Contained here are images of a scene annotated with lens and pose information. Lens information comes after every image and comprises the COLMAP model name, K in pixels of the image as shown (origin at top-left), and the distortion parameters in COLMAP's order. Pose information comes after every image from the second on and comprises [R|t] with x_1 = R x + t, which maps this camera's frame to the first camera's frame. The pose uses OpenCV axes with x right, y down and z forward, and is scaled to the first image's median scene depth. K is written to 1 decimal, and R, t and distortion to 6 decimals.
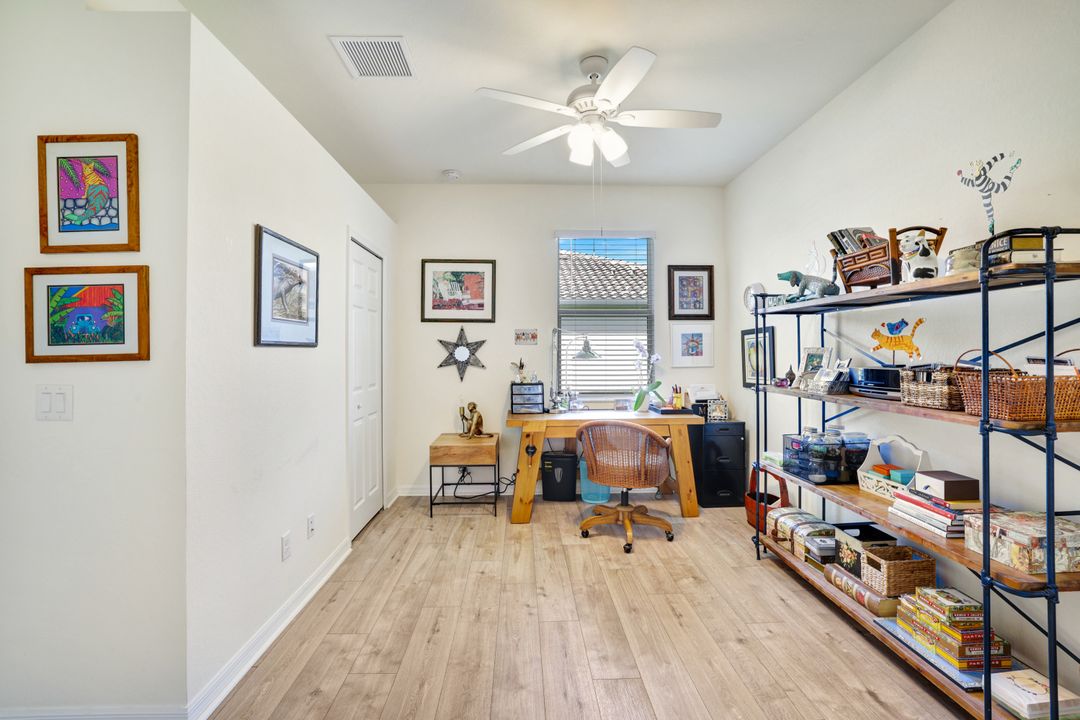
lens RADIAL K [[475.4, 0, 523.1], [0, 475.4, 348.9], [0, 0, 1]] dist [-0.044788, 0.019160]
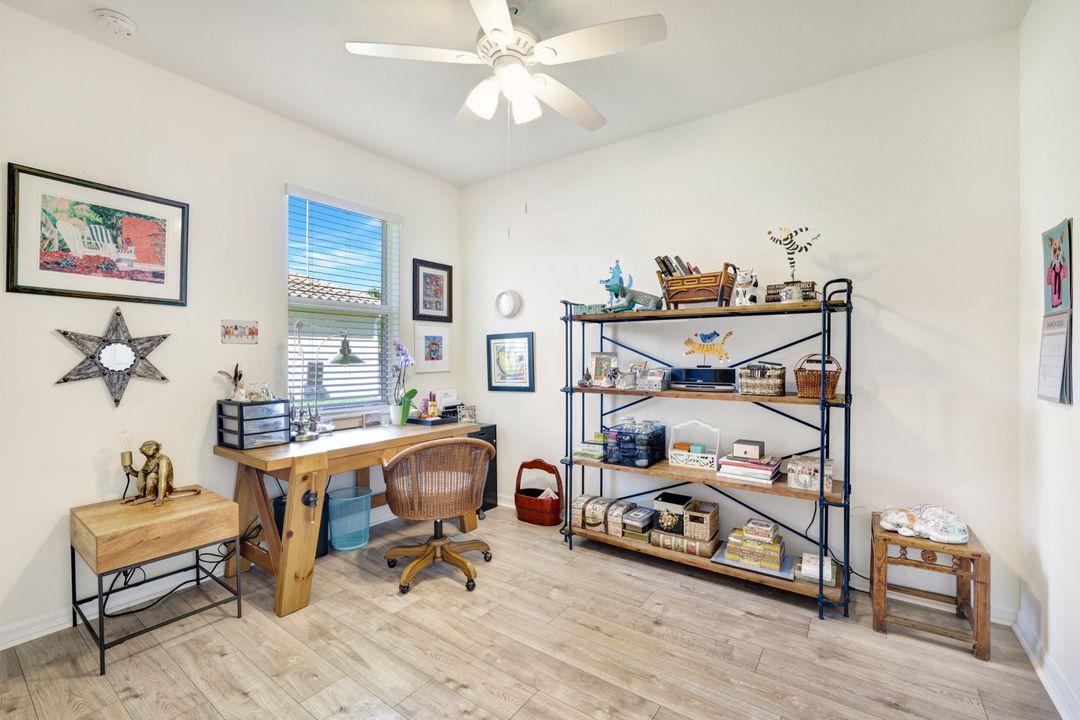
lens RADIAL K [[475.5, 0, 538.4], [0, 475.5, 360.5], [0, 0, 1]] dist [-0.046260, 0.018473]
pose [[0.597094, -0.003092, 0.802165, -0.336739], [-0.007771, 0.999923, 0.009638, 0.006388], [-0.802133, -0.011989, 0.597025, 0.346185]]
